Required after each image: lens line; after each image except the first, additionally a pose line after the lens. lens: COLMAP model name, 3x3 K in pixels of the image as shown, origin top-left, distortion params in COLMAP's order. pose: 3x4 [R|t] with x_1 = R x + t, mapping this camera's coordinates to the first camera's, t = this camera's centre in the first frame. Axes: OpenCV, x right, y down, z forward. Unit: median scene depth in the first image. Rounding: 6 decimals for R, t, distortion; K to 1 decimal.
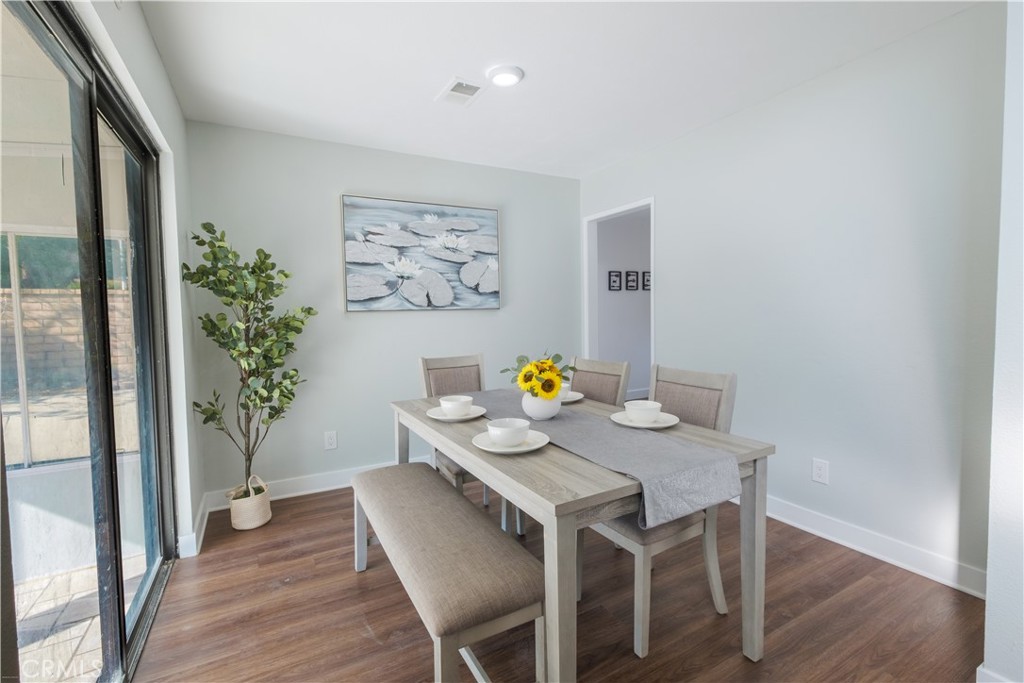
lens RADIAL K [[450.7, 0, 506.8], [0, 450.7, 335.4], [0, 0, 1]] dist [-0.001304, -0.001148]
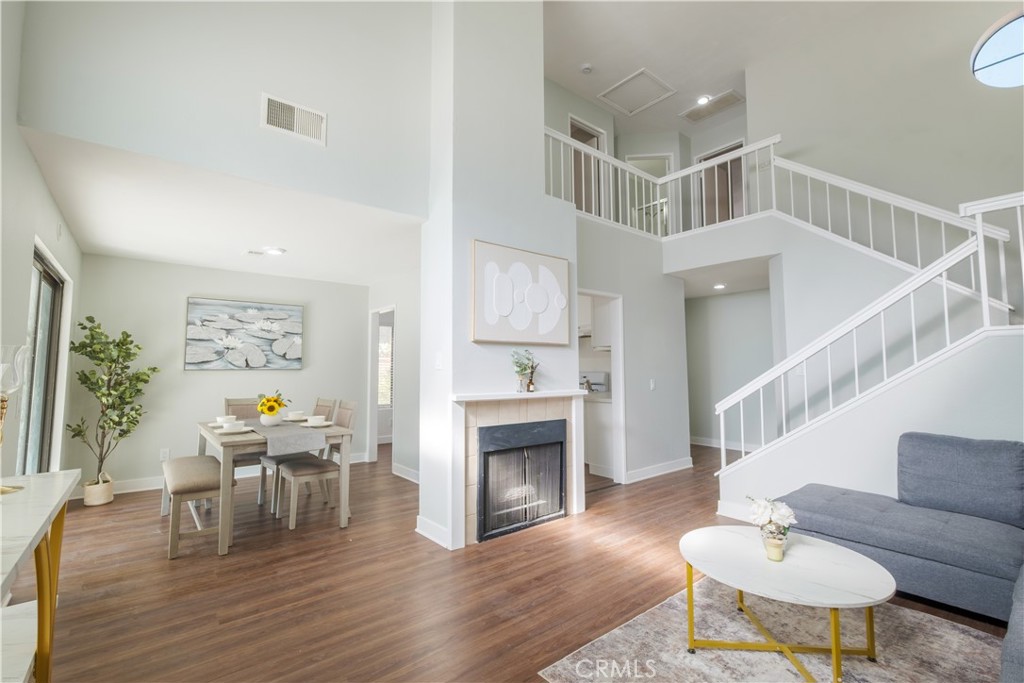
lens RADIAL K [[450.7, 0, 506.8], [0, 450.7, 335.4], [0, 0, 1]] dist [-0.001304, -0.001148]
pose [[0.983433, 0.028074, 0.179085, 0.526934], [-0.004672, 0.991532, -0.129779, 0.029408], [-0.181212, 0.126793, 0.975236, -0.846106]]
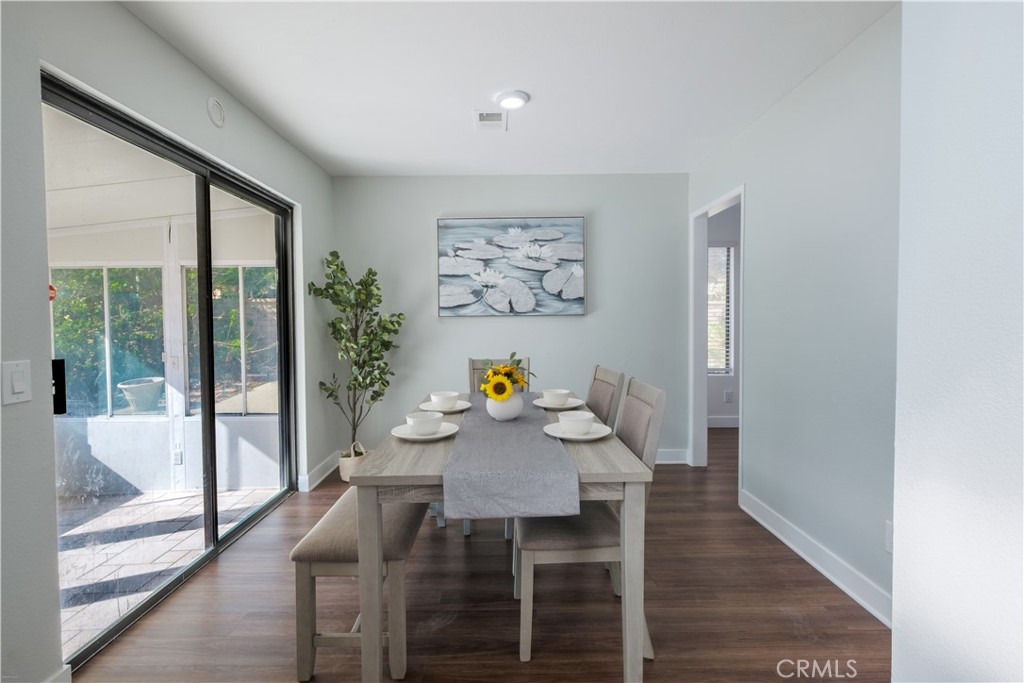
lens RADIAL K [[456.3, 0, 504.9], [0, 456.3, 334.2], [0, 0, 1]] dist [0.000522, -0.000224]
pose [[0.878507, 0.026000, -0.477022, 0.421333], [-0.031709, 0.999489, -0.003920, -0.008988], [0.476677, 0.018569, 0.878883, 0.035492]]
